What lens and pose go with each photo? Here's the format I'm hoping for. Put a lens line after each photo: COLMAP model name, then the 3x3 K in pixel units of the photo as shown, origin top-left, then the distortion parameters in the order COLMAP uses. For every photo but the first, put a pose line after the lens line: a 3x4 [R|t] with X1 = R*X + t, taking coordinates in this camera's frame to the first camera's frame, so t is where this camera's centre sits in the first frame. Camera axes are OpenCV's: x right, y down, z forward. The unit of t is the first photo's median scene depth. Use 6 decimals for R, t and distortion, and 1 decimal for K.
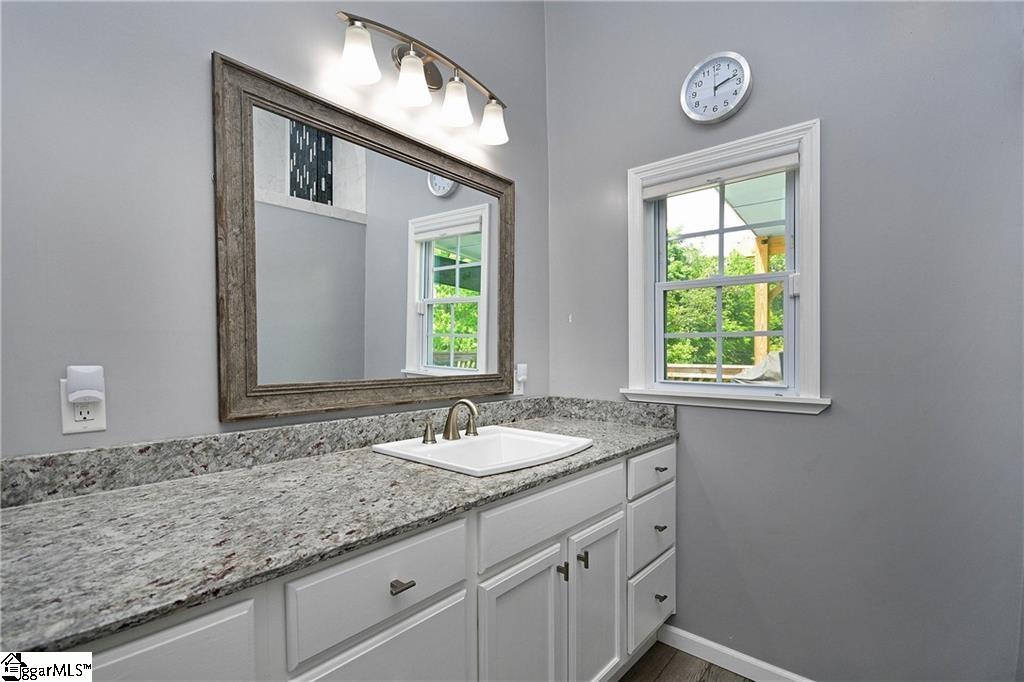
lens RADIAL K [[453.6, 0, 512.0], [0, 453.6, 341.0], [0, 0, 1]] dist [0.000567, -0.000316]
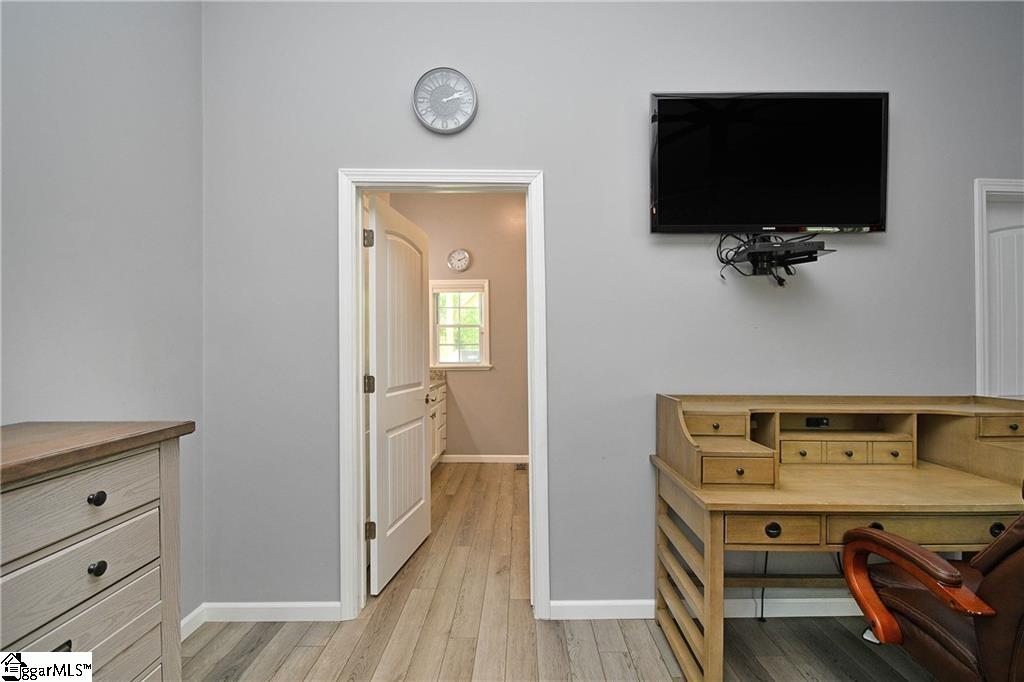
lens RADIAL K [[453.6, 0, 512.0], [0, 453.6, 341.0], [0, 0, 1]] dist [0.000567, -0.000316]
pose [[0.780900, 0.005760, 0.624630, -1.037700], [0.011672, 0.999648, -0.023810, 0.030179], [-0.624547, 0.025884, 0.780558, -1.390524]]
